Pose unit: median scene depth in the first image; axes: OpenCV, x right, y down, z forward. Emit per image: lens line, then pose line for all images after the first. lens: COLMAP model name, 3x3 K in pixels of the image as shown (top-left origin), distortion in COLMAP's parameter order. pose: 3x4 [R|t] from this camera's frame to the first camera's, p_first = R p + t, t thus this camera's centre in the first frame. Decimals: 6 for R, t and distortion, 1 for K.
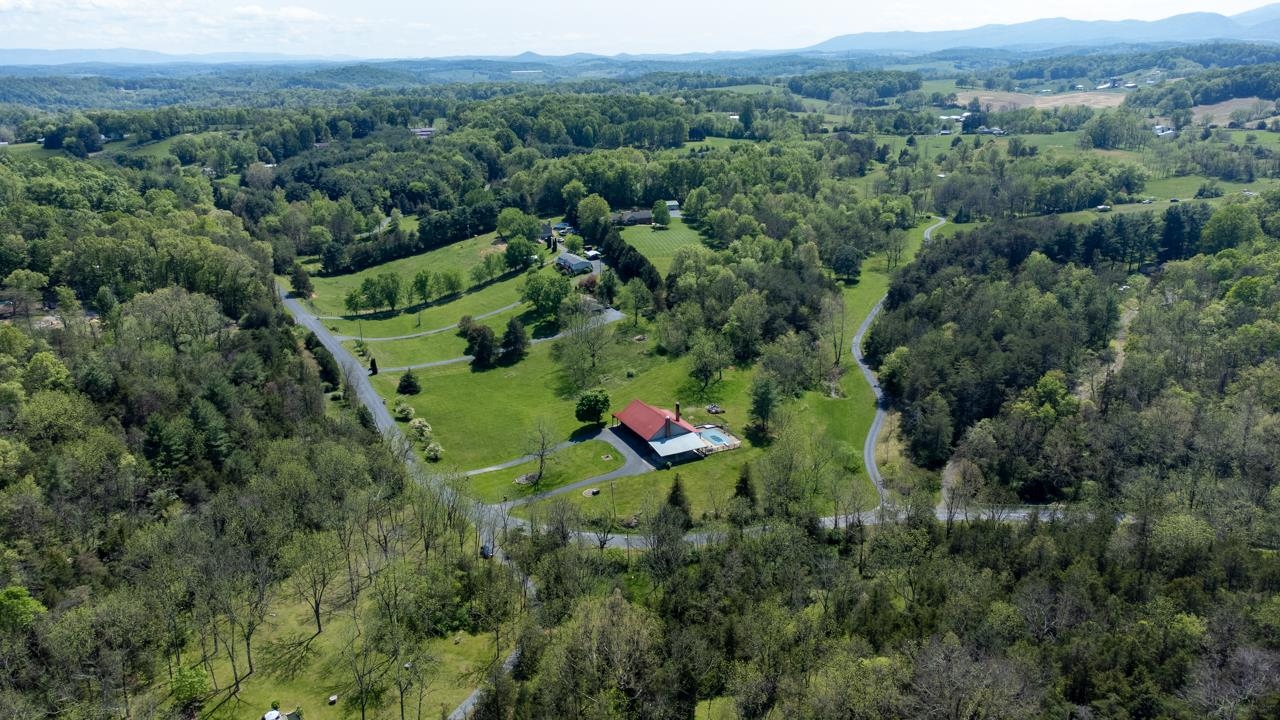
lens RADIAL K [[952.9, 0, 640.4], [0, 952.9, 357.4], [0, 0, 1]] dist [0.041174, 0.023371]
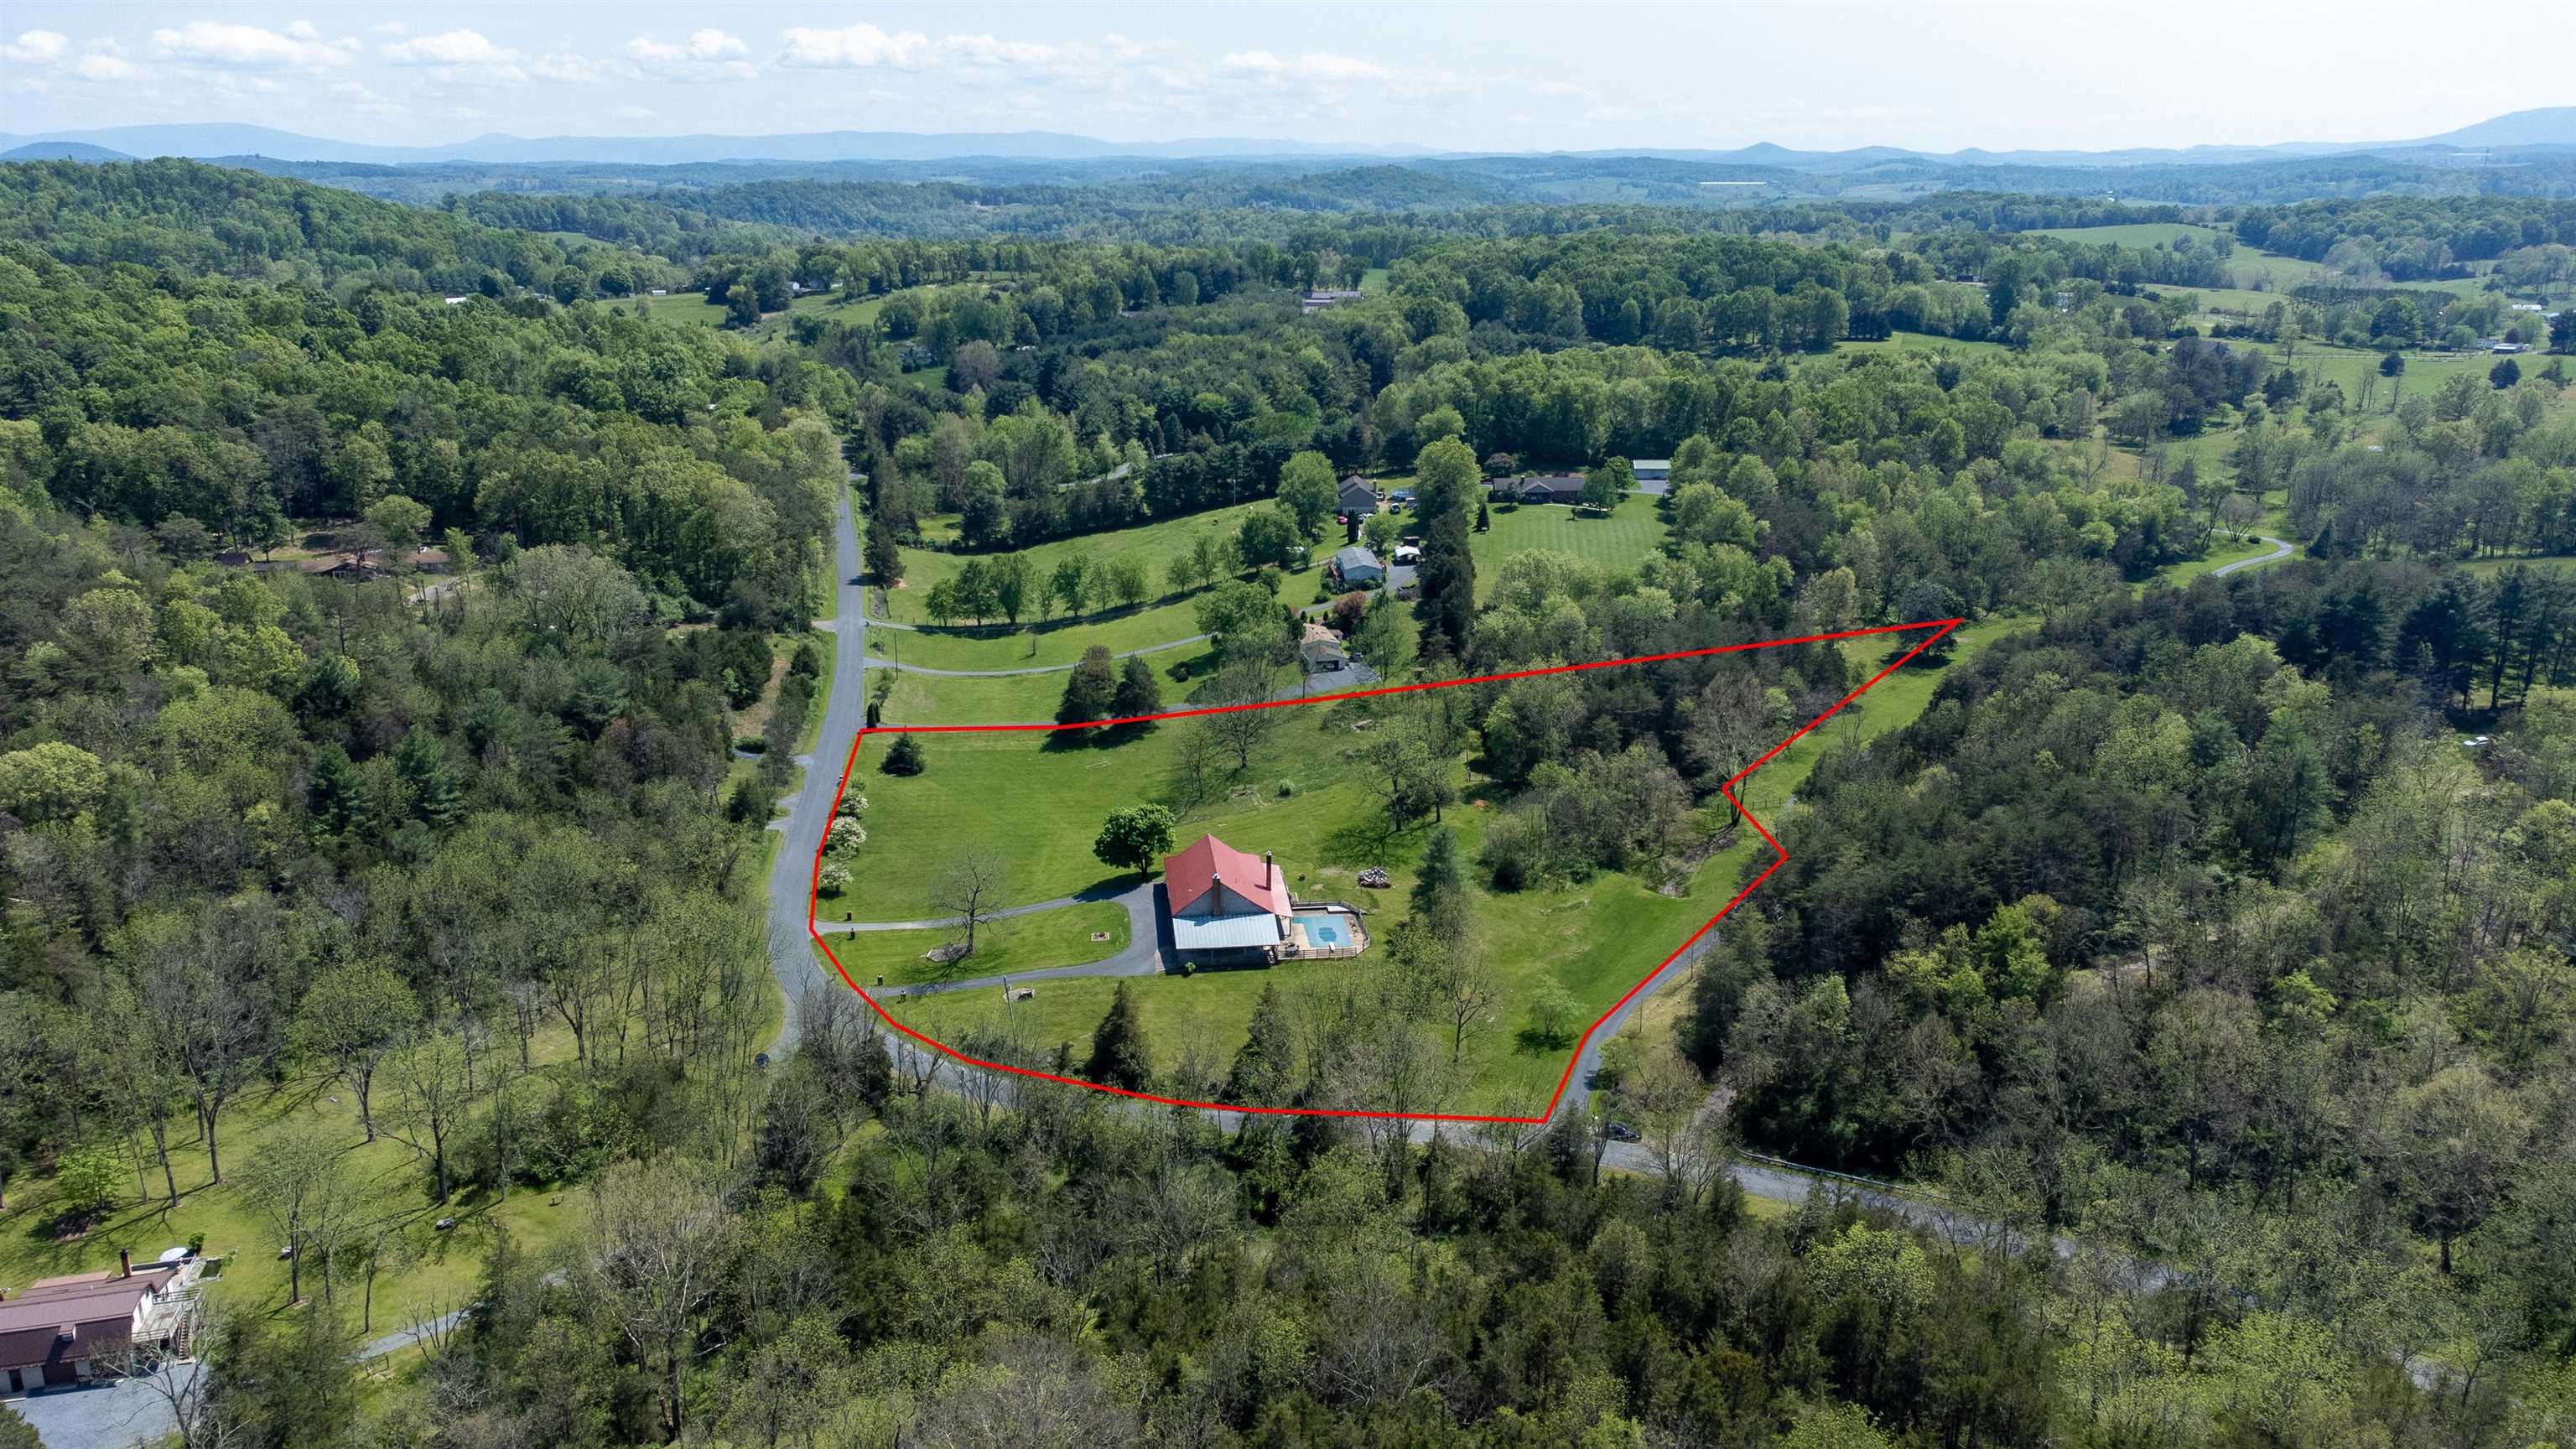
lens RADIAL K [[1917.6, 0, 1282.6], [0, 1917.6, 728.8], [0, 0, 1]] dist [0.041174, 0.023371]
pose [[0.939610, 0.117188, -0.321558, 0.164684], [-0.121315, 0.992588, 0.007248, -0.011622], [0.320024, 0.032200, 0.946862, 0.016214]]
